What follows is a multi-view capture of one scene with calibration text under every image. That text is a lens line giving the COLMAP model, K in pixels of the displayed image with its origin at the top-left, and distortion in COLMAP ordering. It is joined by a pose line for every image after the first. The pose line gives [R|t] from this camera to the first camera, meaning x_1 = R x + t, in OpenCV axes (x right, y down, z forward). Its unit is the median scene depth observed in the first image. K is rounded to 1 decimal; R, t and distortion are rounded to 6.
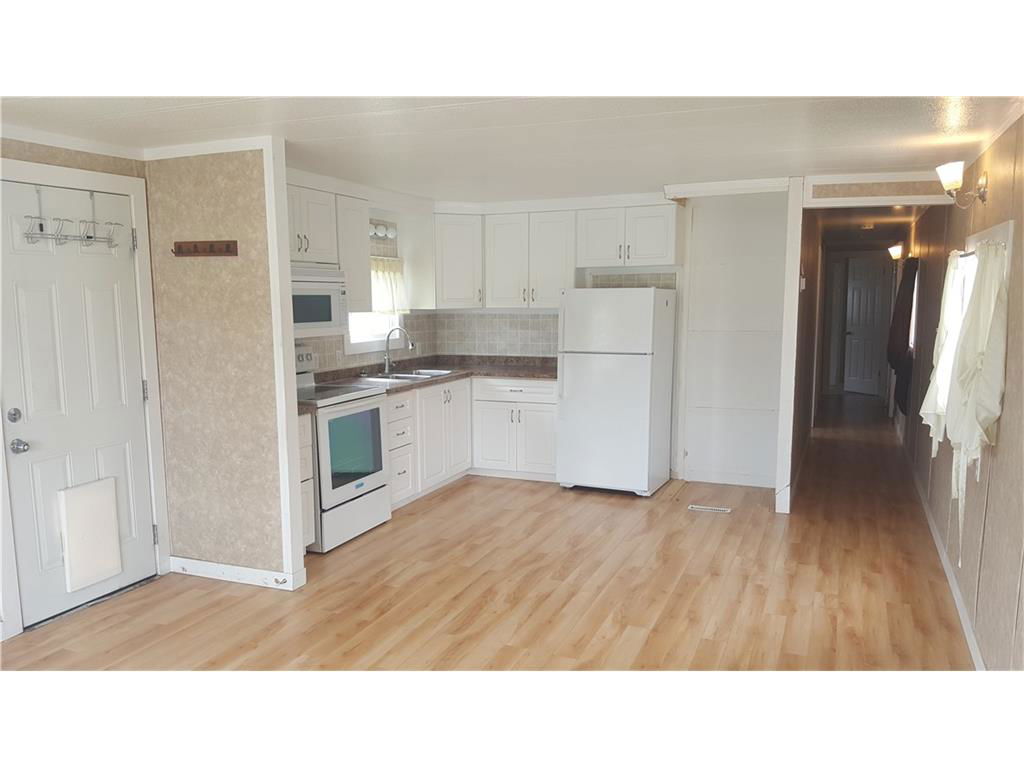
lens RADIAL K [[778.0, 0, 512.0], [0, 778.0, 384.0], [0, 0, 1]] dist [0.392335, -0.000350]
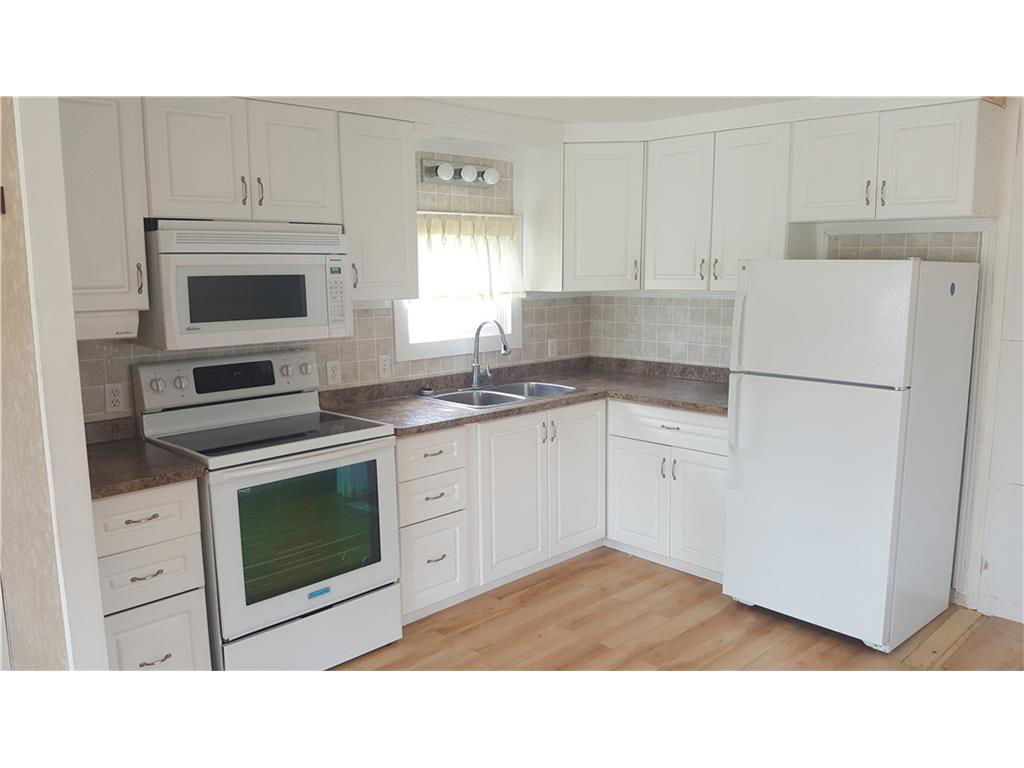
lens RADIAL K [[784.4, 0, 536.4], [0, 784.4, 381.2], [0, 0, 1]] dist [0.050131, -0.006662]
pose [[0.927768, 0.056889, -0.368797, 0.132065], [-0.043504, 0.998061, 0.044514, -0.050409], [0.370614, -0.025254, 0.928444, 0.395299]]
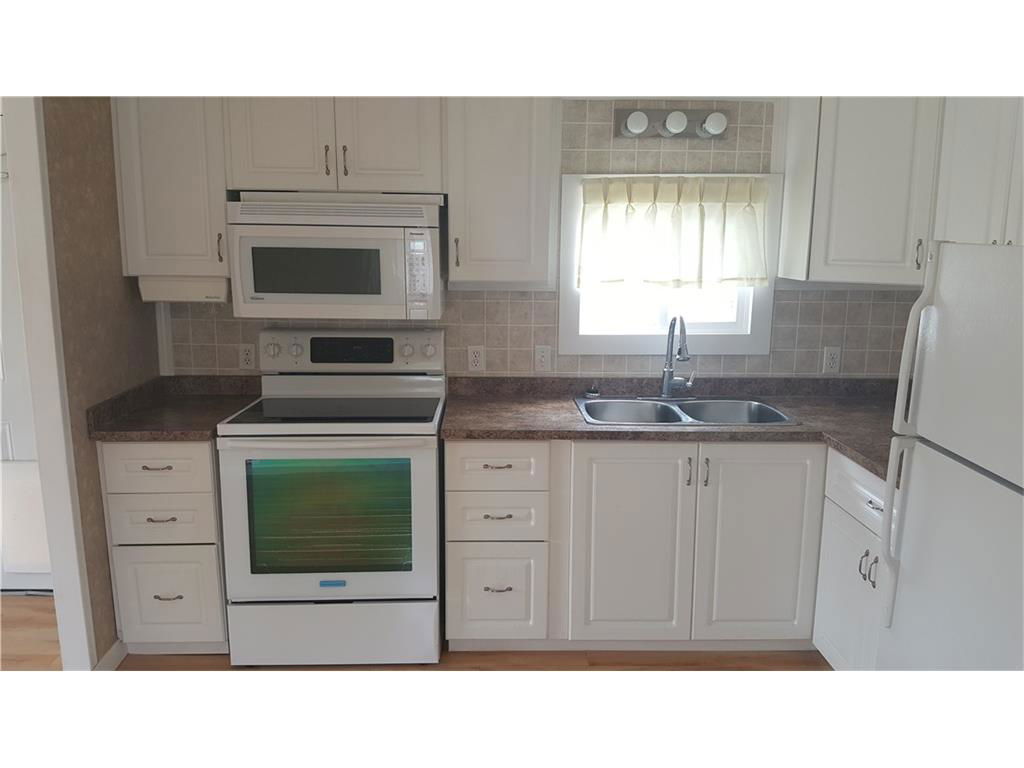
lens RADIAL K [[788.6, 0, 511.6], [0, 788.6, 391.5], [0, 0, 1]] dist [0.137517, -0.002031]
pose [[0.407772, 0.181218, -0.894920, 0.270960], [-0.116153, 0.982440, 0.146015, -0.082809], [0.905666, 0.044406, 0.421660, 0.670638]]
